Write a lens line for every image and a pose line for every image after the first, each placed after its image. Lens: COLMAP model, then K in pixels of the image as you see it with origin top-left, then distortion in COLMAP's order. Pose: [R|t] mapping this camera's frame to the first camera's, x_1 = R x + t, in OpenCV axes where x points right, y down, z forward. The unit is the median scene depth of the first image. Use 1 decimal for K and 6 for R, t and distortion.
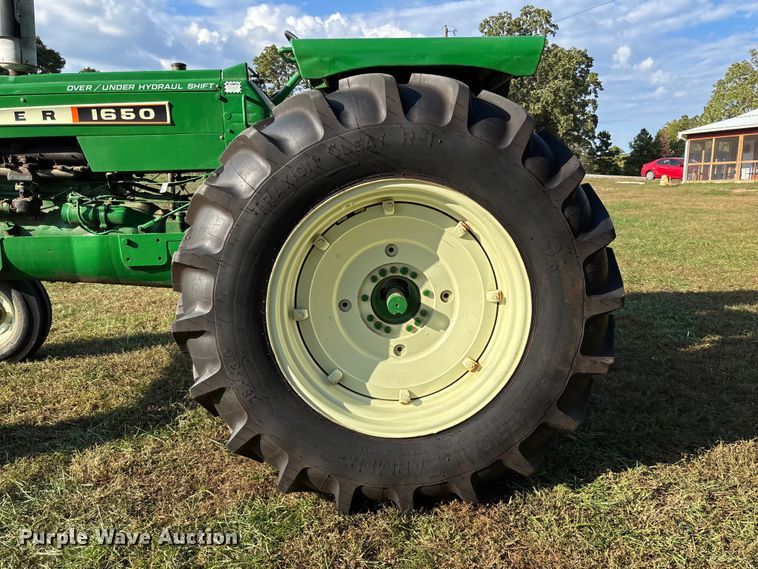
lens RADIAL K [[583.1, 0, 393.8], [0, 583.1, 286.5], [0, 0, 1]] dist [0.100358, -0.128120]
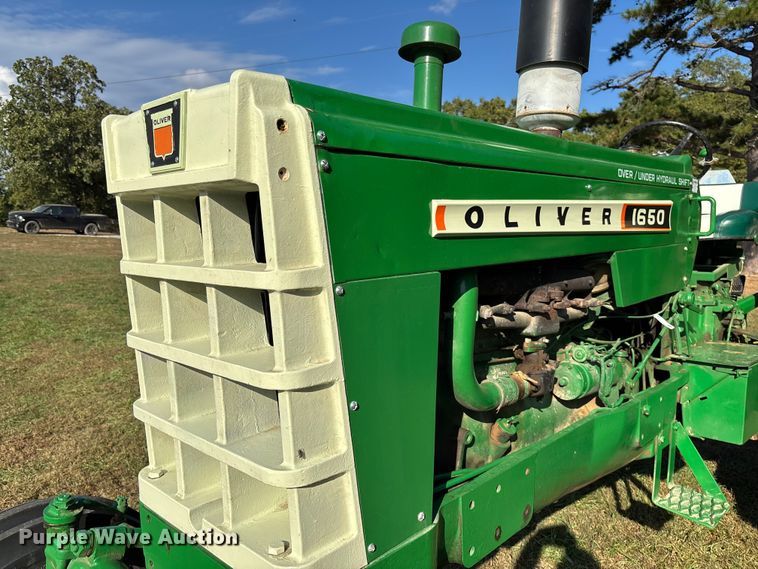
lens RADIAL K [[578.9, 0, 379.0], [0, 578.9, 284.5], [0, 0, 1]] dist [0.101976, -0.127632]
pose [[0.722157, -0.055119, 0.689530, -1.134168], [0.123113, 0.991147, -0.049708, -0.221790], [-0.680686, 0.120787, 0.722549, 0.747782]]
